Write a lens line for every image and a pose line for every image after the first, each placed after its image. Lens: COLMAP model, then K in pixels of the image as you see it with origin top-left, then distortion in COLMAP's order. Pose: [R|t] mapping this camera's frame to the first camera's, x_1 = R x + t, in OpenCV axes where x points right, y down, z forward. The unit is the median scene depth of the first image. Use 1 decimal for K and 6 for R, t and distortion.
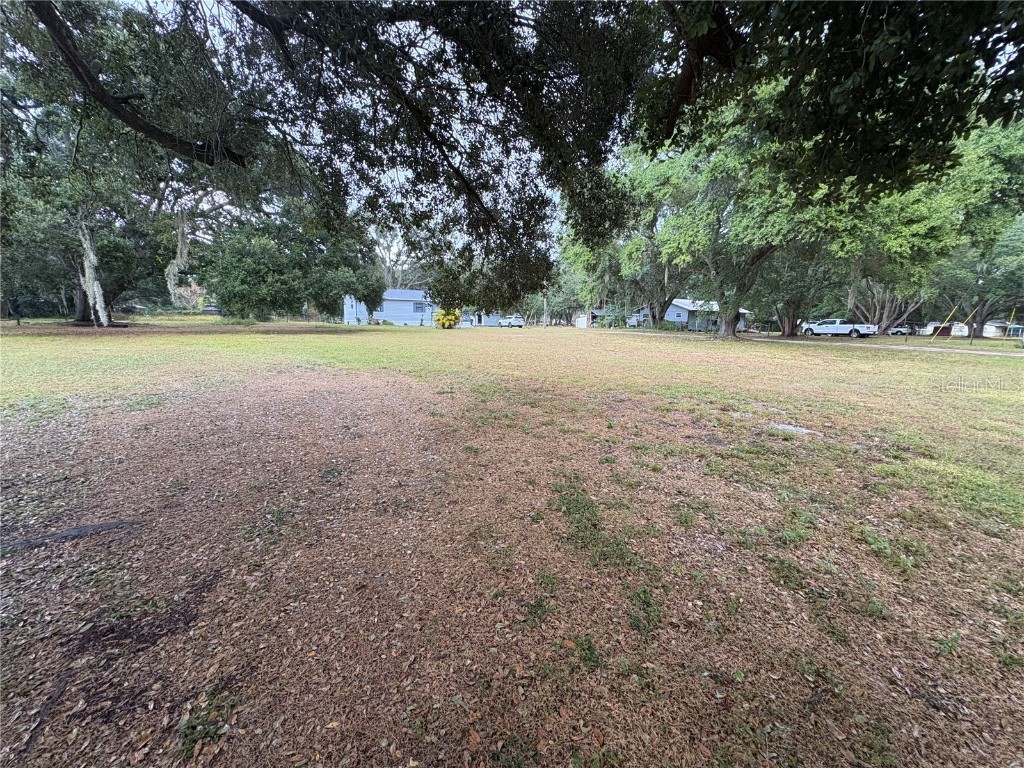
lens RADIAL K [[406.0, 0, 513.0], [0, 406.0, 379.9], [0, 0, 1]] dist [0.002277, 0.000623]
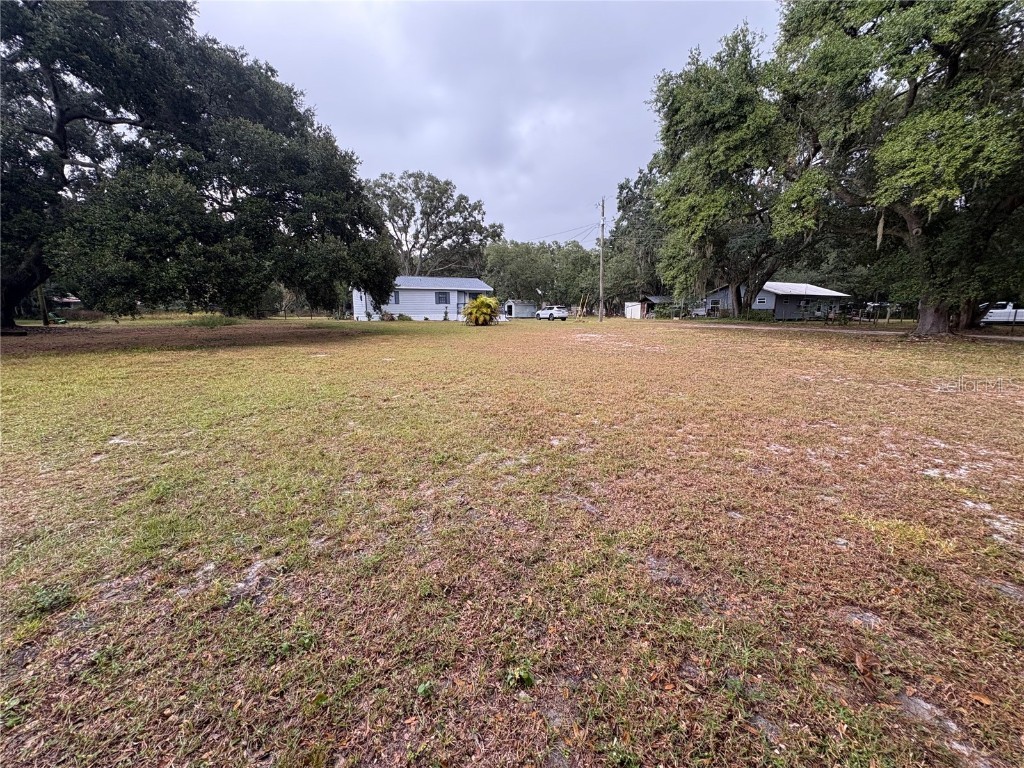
lens RADIAL K [[406.0, 0, 511.8], [0, 406.0, 388.1], [0, 0, 1]] dist [0.002277, 0.000623]
pose [[0.998606, -0.008146, -0.052154, -0.051003], [0.010483, 0.998945, 0.044709, -0.032478], [0.051734, -0.045193, 0.997638, 0.185068]]
